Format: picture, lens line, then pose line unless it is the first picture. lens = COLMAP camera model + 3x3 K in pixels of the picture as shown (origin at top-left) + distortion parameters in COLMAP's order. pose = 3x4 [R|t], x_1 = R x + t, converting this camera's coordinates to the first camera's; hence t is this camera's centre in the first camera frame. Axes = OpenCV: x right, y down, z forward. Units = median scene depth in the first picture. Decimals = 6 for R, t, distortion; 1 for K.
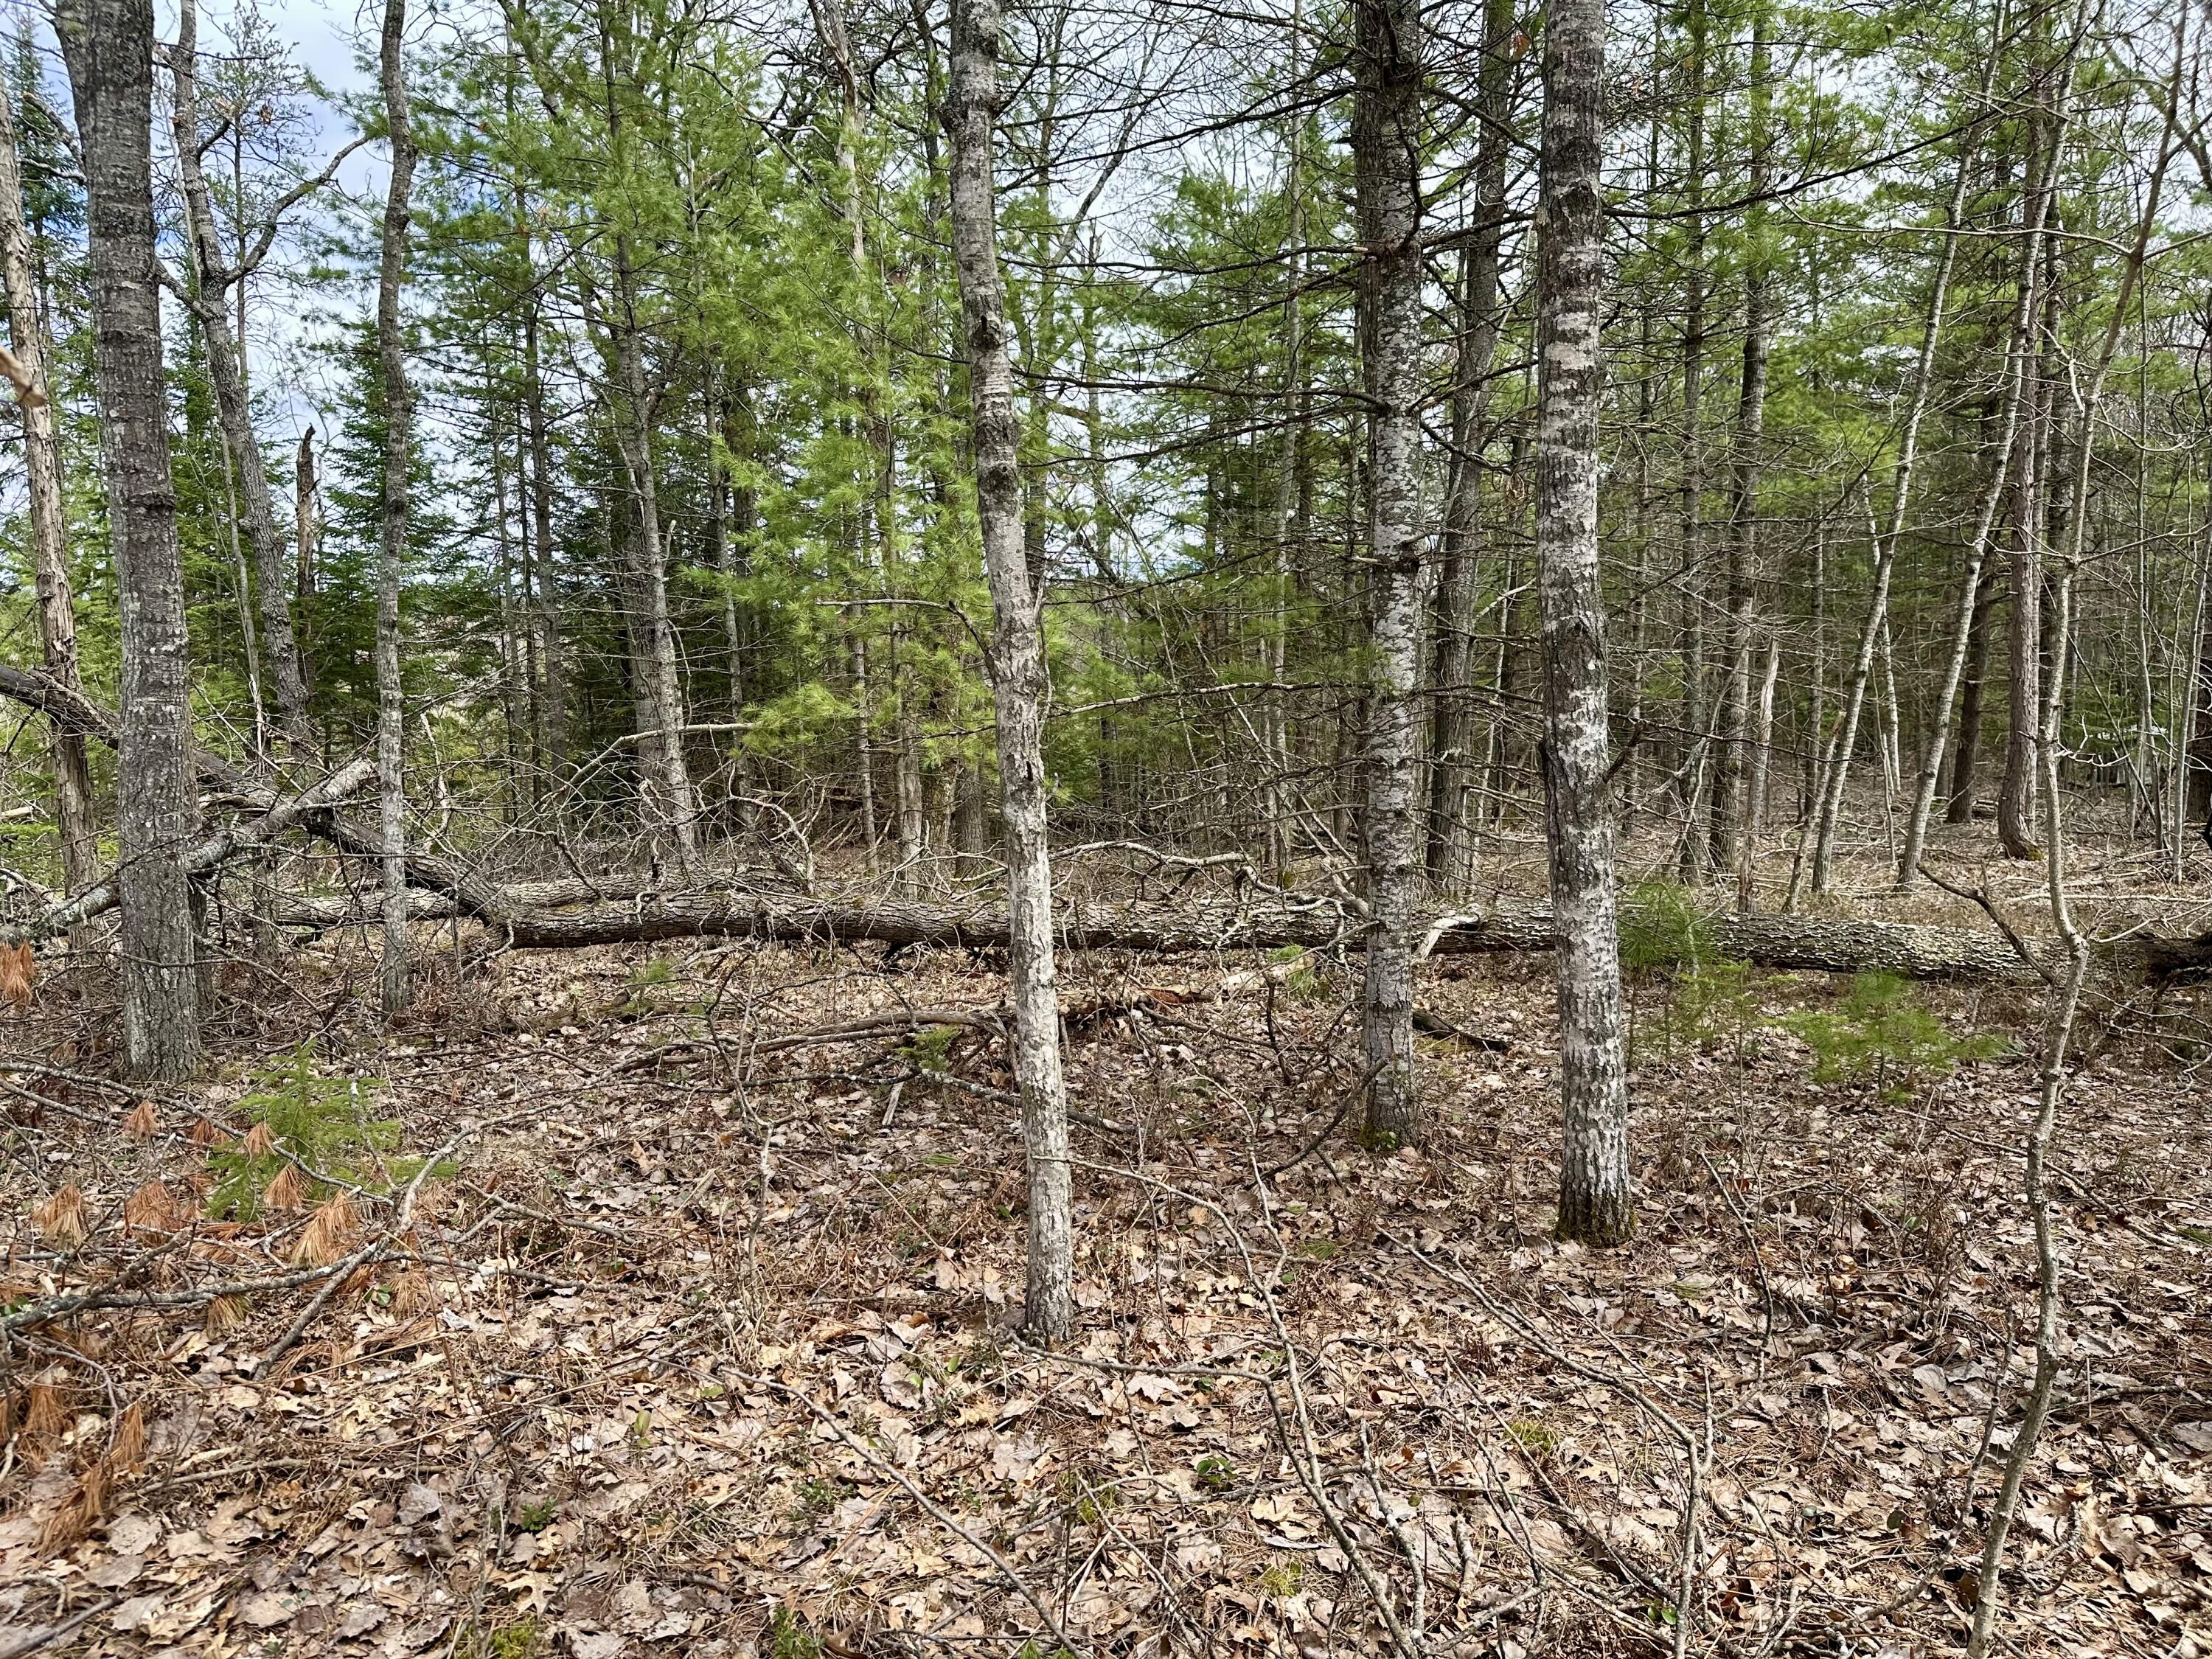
lens RADIAL K [[1540.2, 0, 1106.1], [0, 1540.2, 802.4], [0, 0, 1]] dist [0.081486, -0.122973]
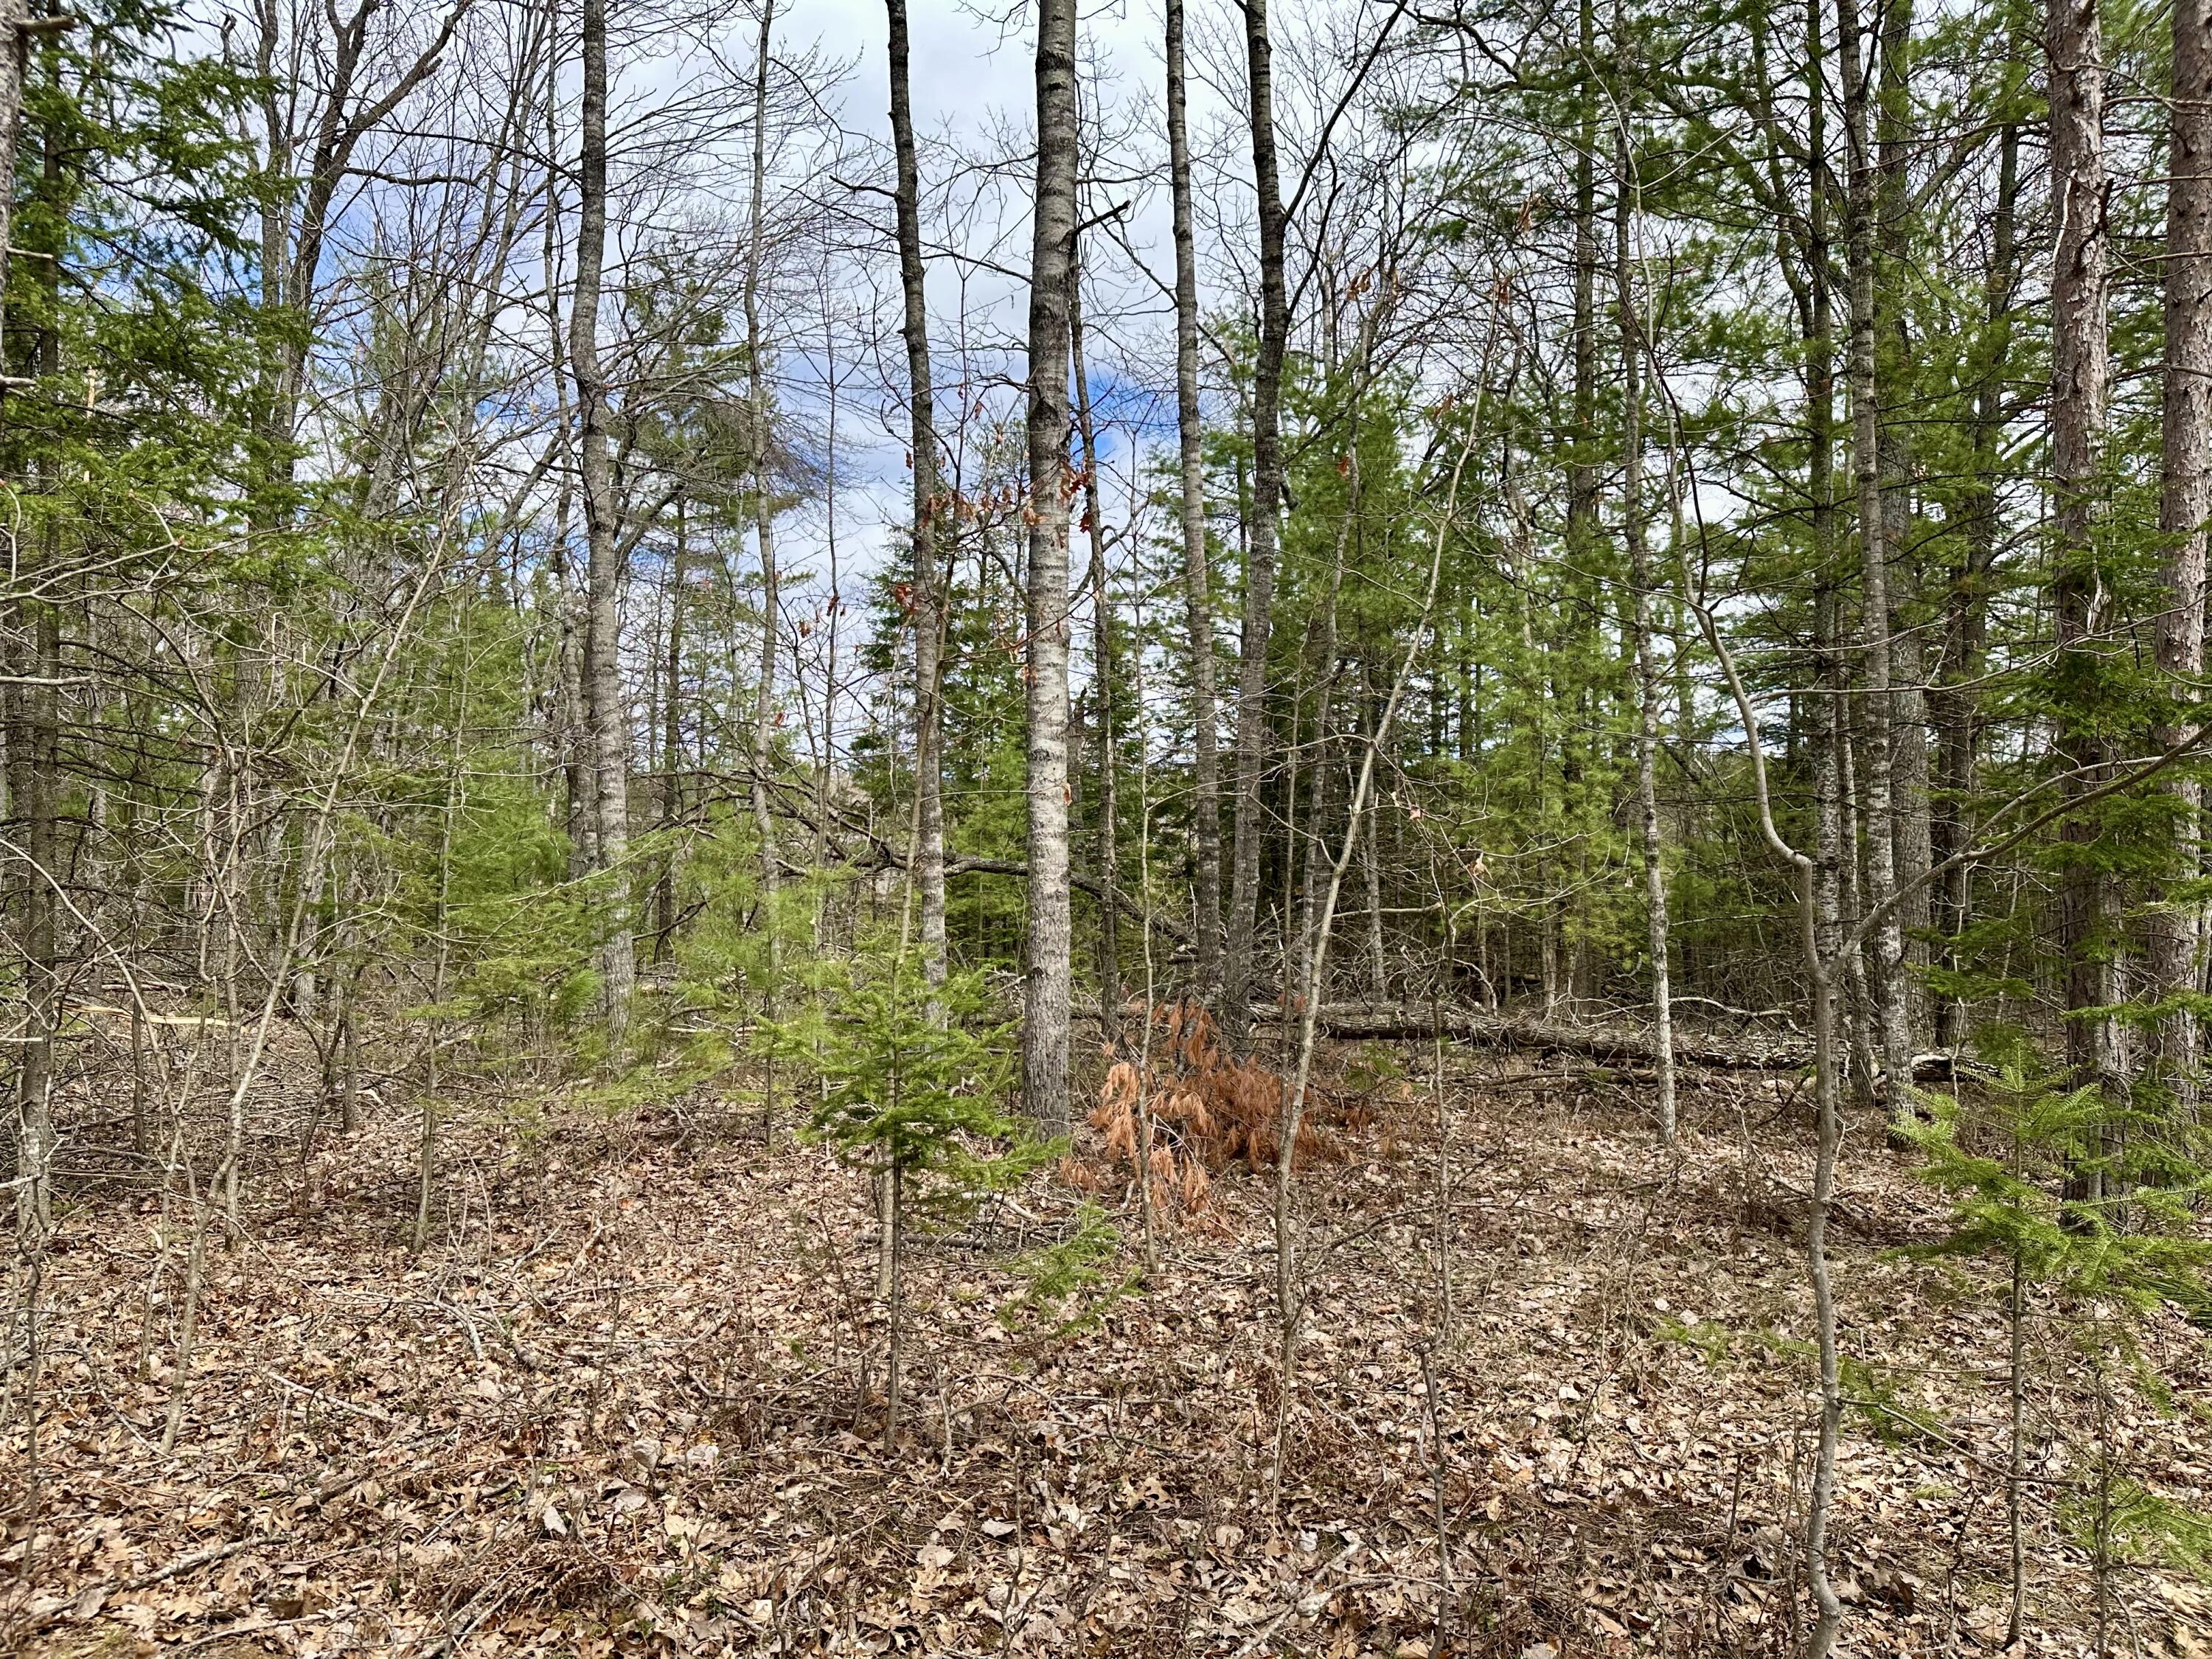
lens RADIAL K [[1540.2, 0, 1106.1], [0, 1540.2, 802.4], [0, 0, 1]] dist [0.081486, -0.122973]
pose [[0.936326, 0.009433, -0.351006, -0.000618], [-0.047745, 0.993775, -0.100654, 0.017124], [0.347871, 0.111004, 0.930948, -0.735655]]
